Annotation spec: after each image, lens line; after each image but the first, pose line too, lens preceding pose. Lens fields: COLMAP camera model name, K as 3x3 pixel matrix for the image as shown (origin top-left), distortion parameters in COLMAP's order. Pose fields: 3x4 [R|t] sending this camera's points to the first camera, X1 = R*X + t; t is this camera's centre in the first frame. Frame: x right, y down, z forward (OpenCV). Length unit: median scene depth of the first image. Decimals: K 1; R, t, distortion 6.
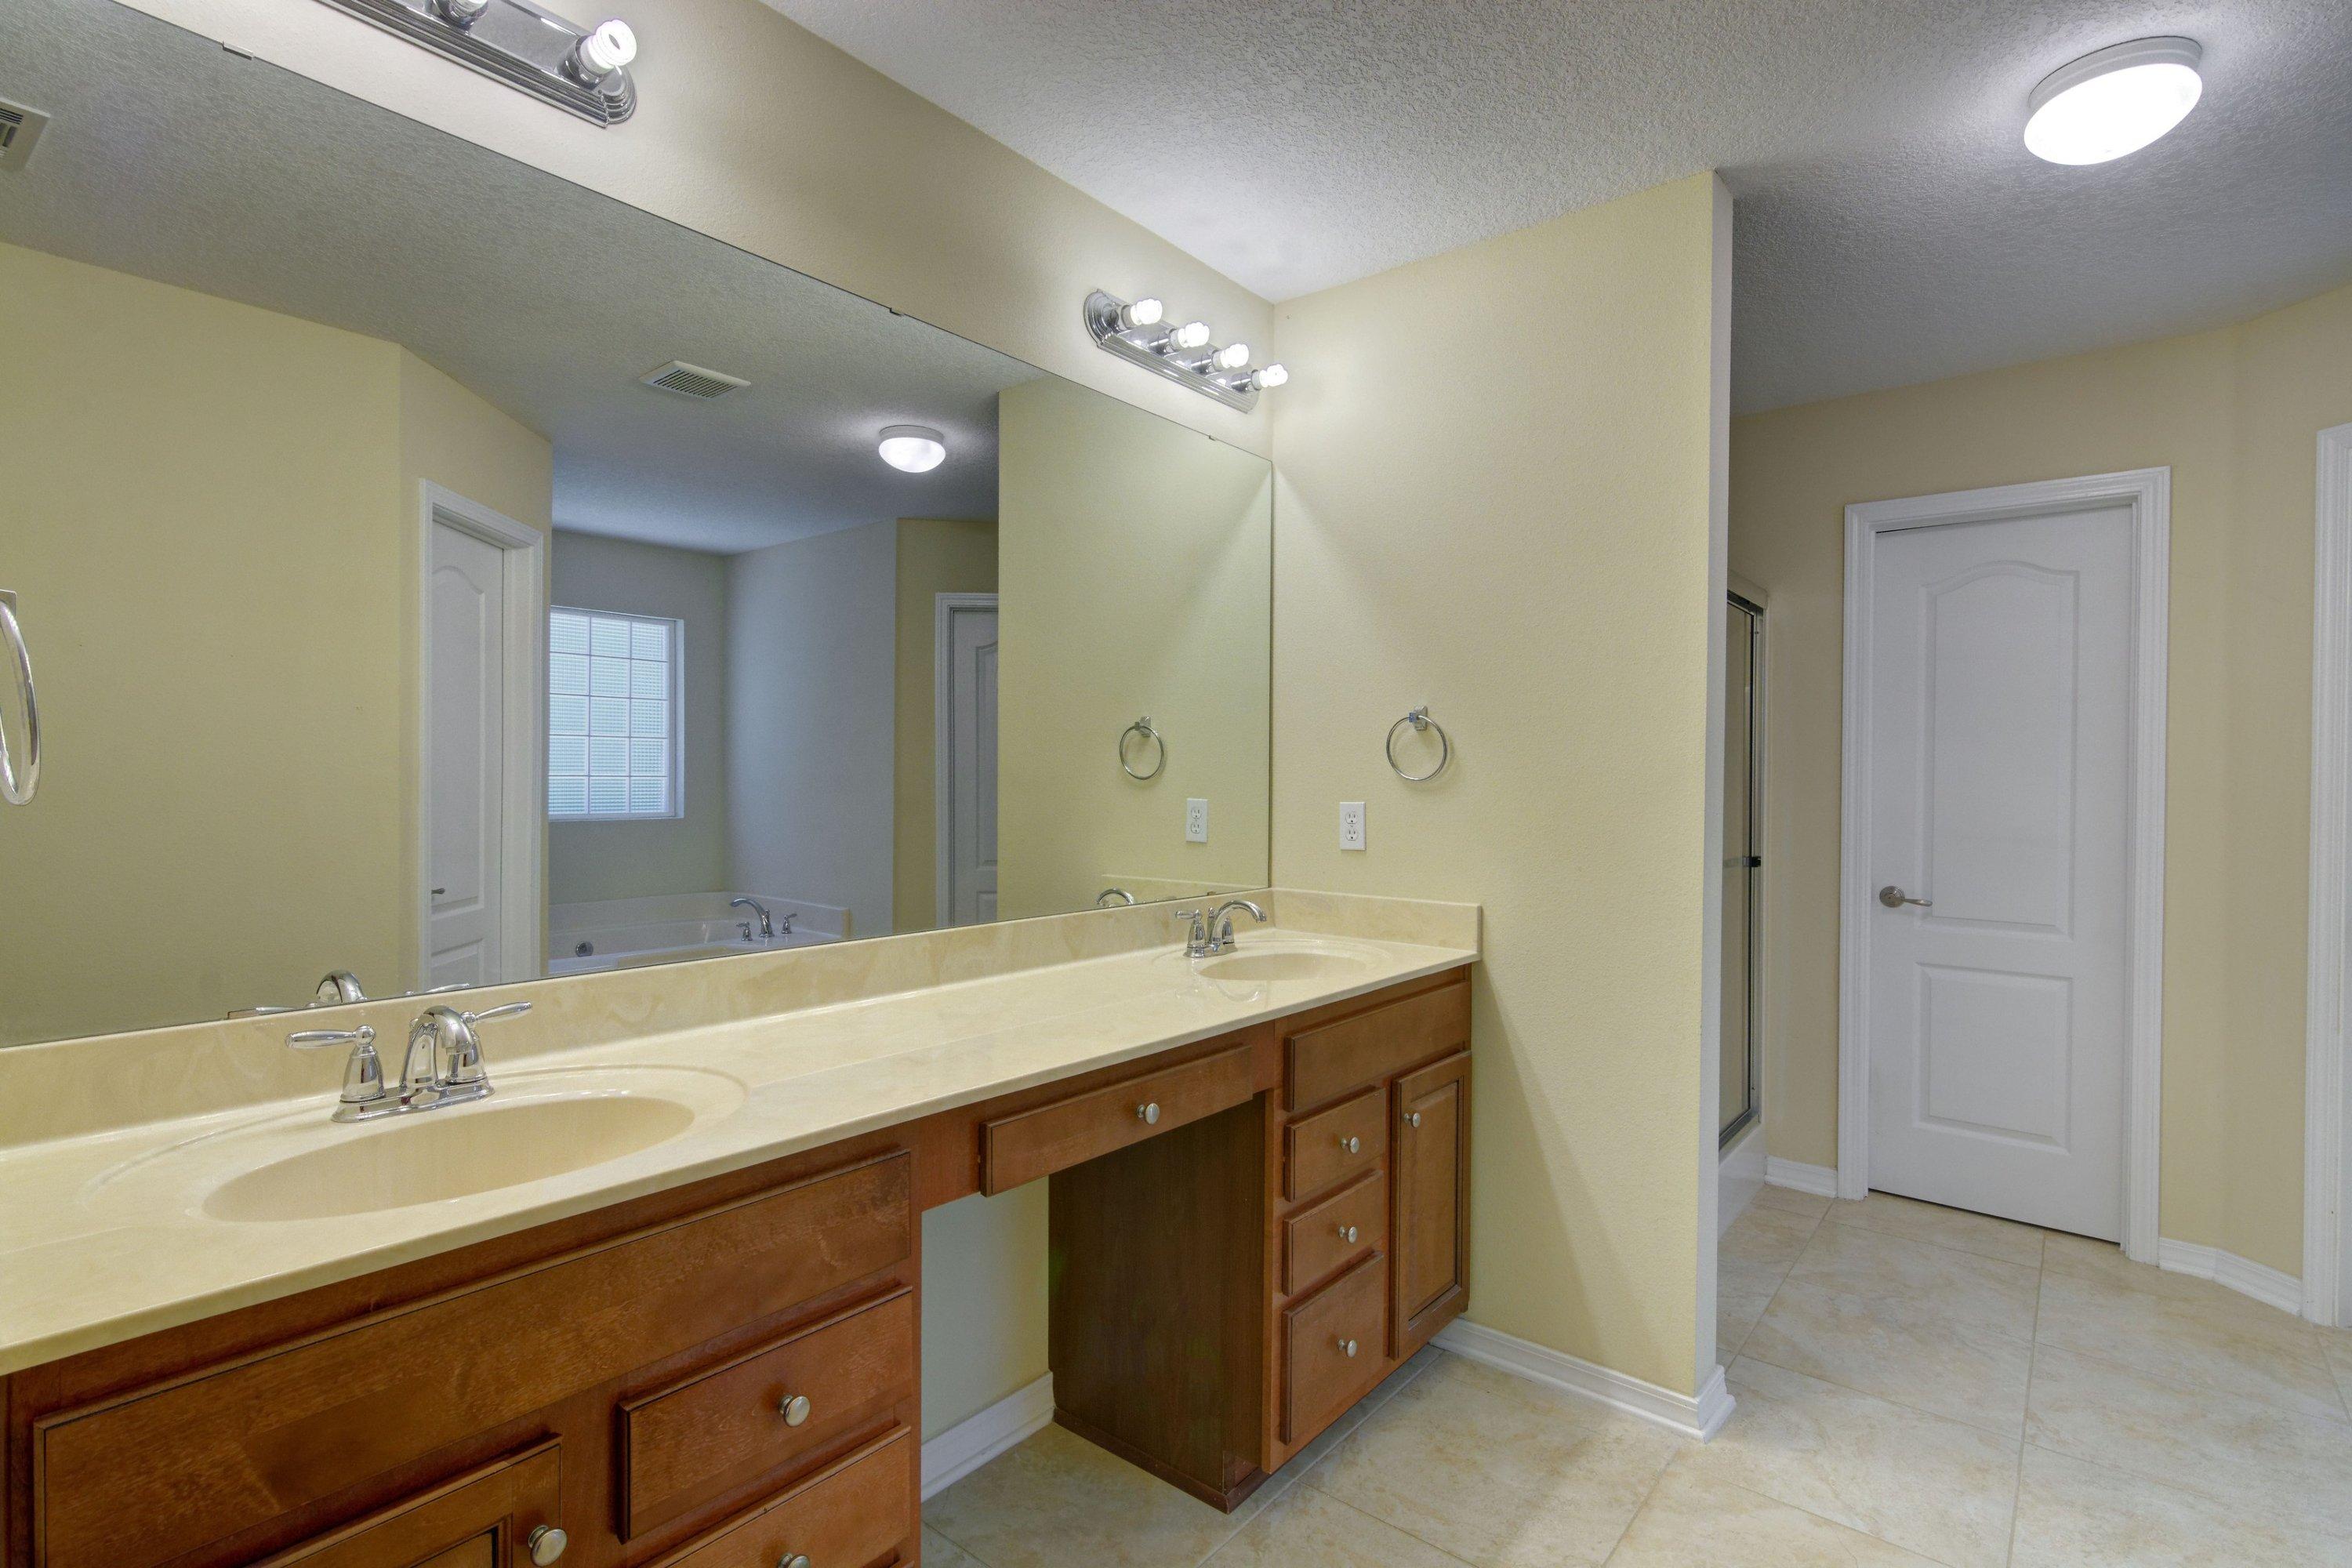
lens RADIAL K [[1108.8, 0, 1176.0], [0, 1108.8, 784.0], [0, 0, 1]] dist [-0.021371, -0.000252]
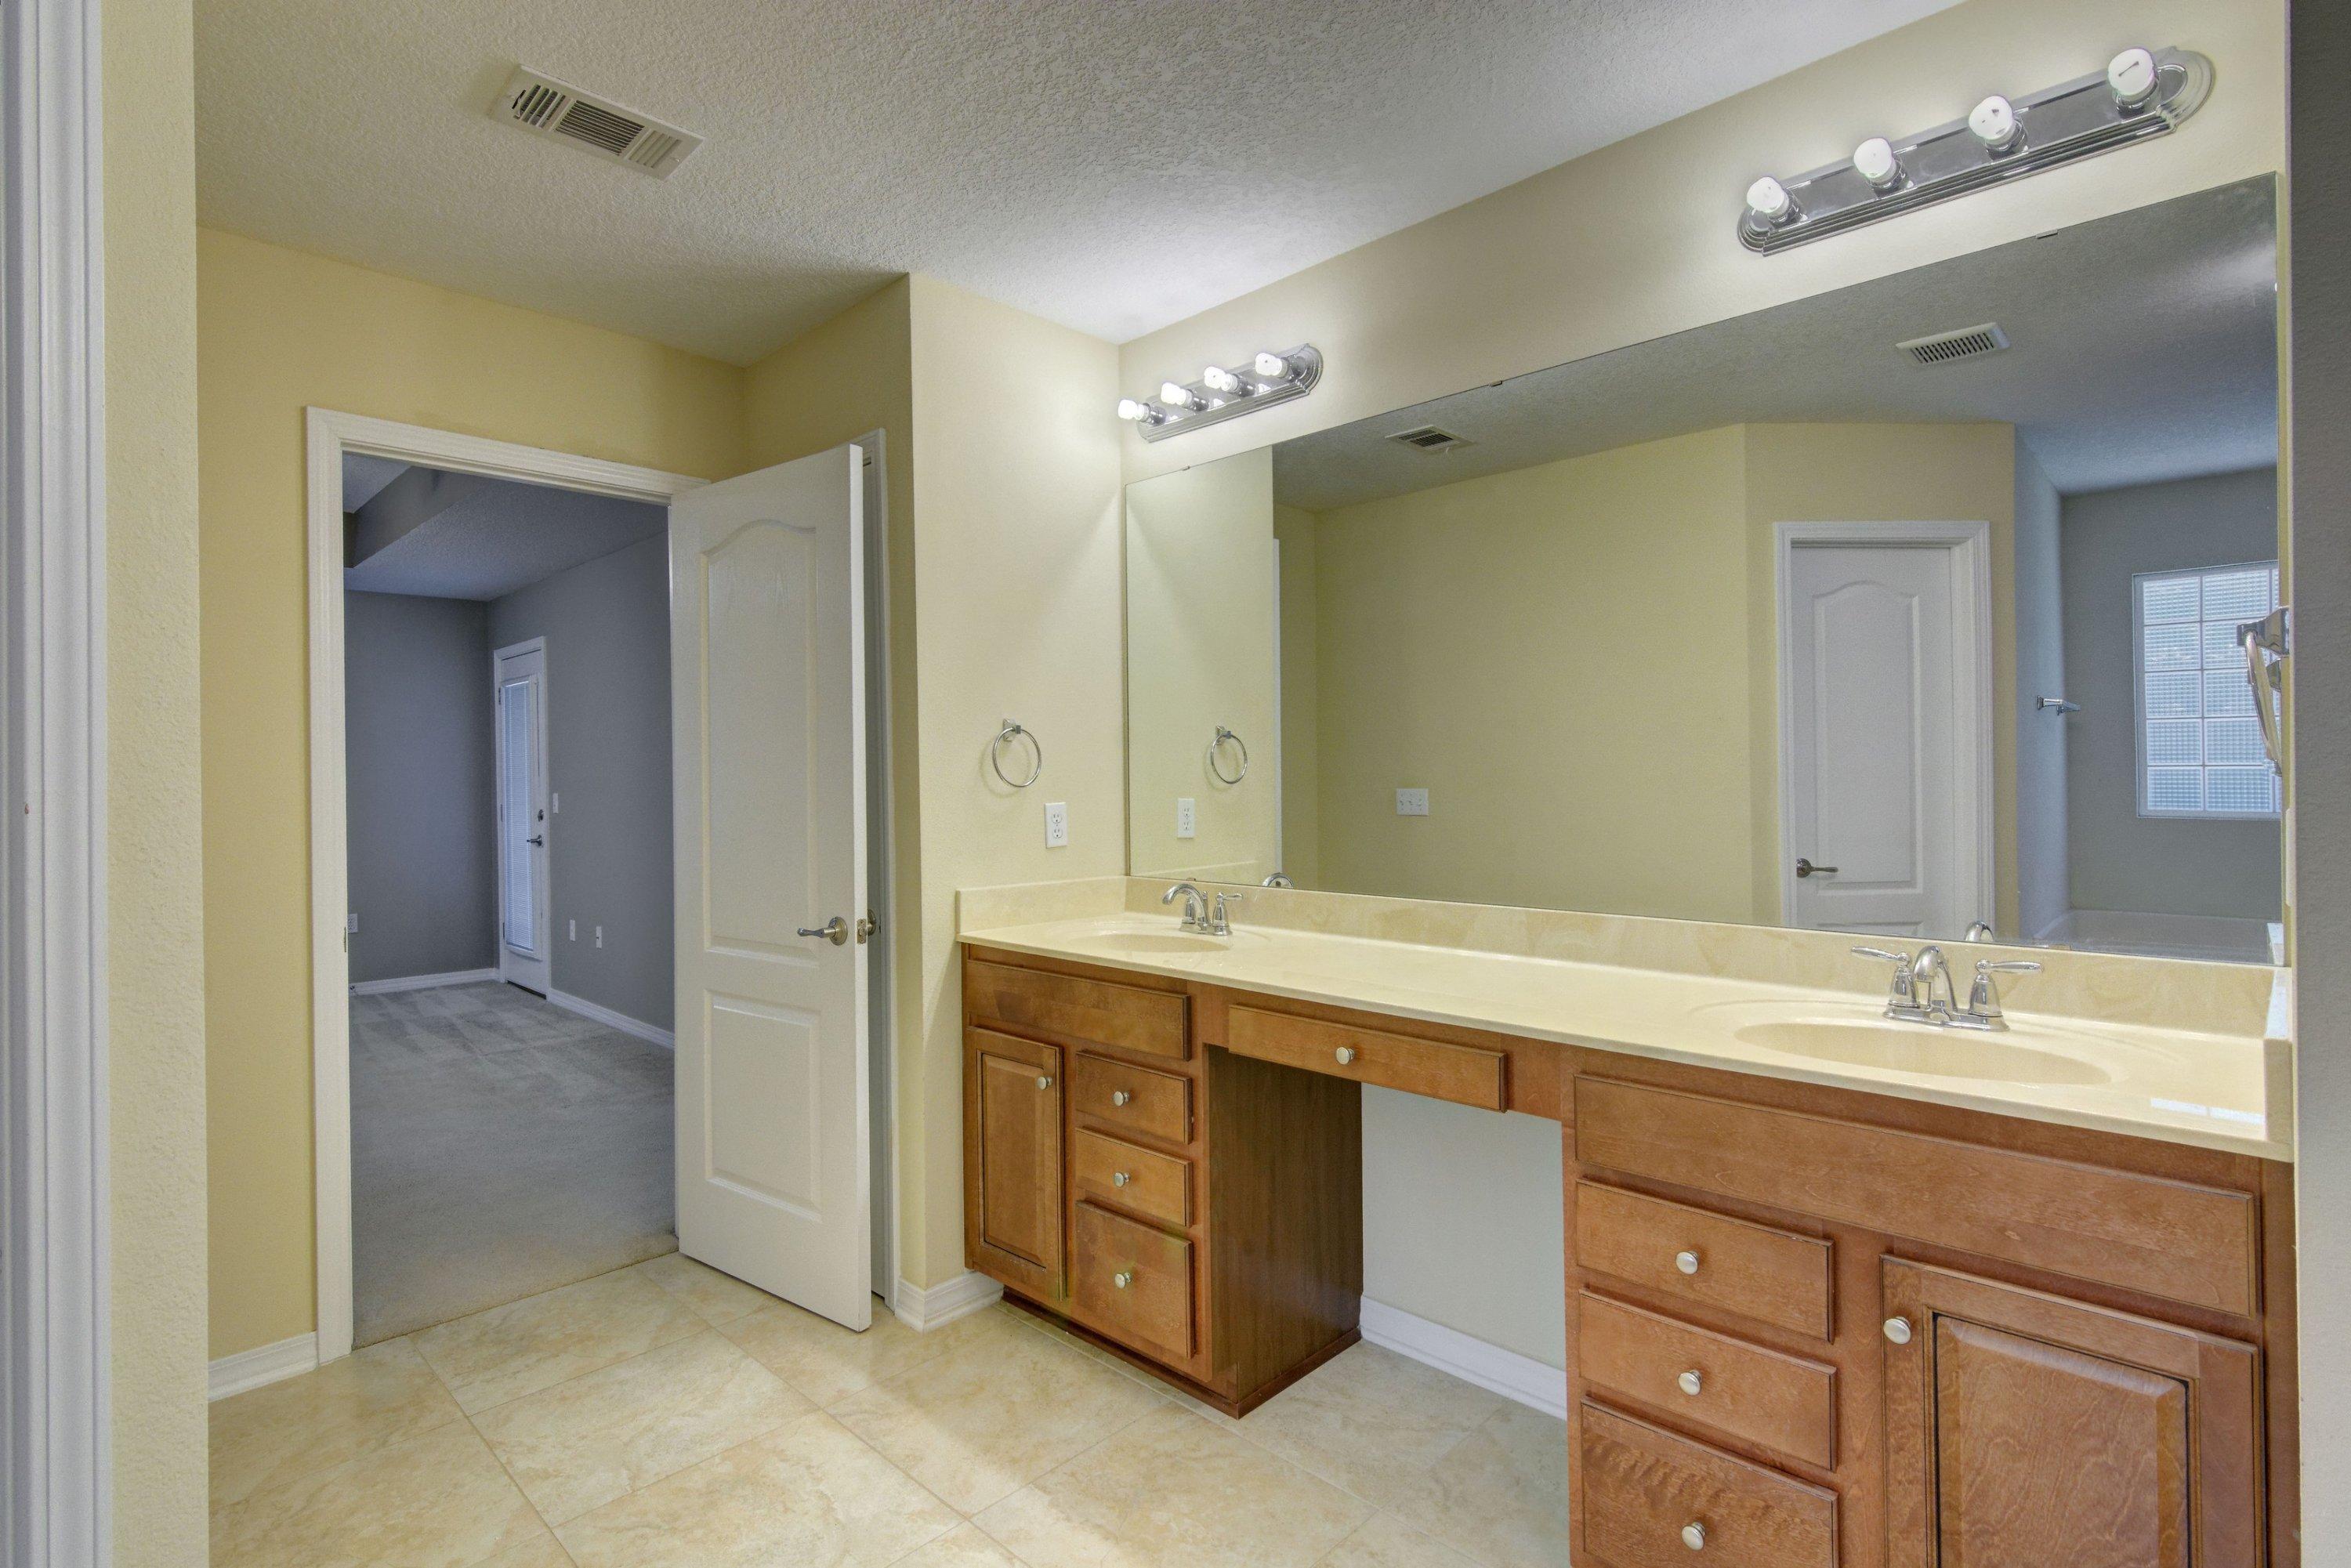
lens RADIAL K [[1108.3, 0, 1175.5], [0, 1108.3, 784.0], [0, 0, 1]] dist [-0.021371, -0.000252]
pose [[-0.072633, 0.006341, -0.997339, 0.889663], [0.008646, 0.999946, 0.005728, -0.005555], [0.997321, -0.008207, -0.072684, 0.673227]]
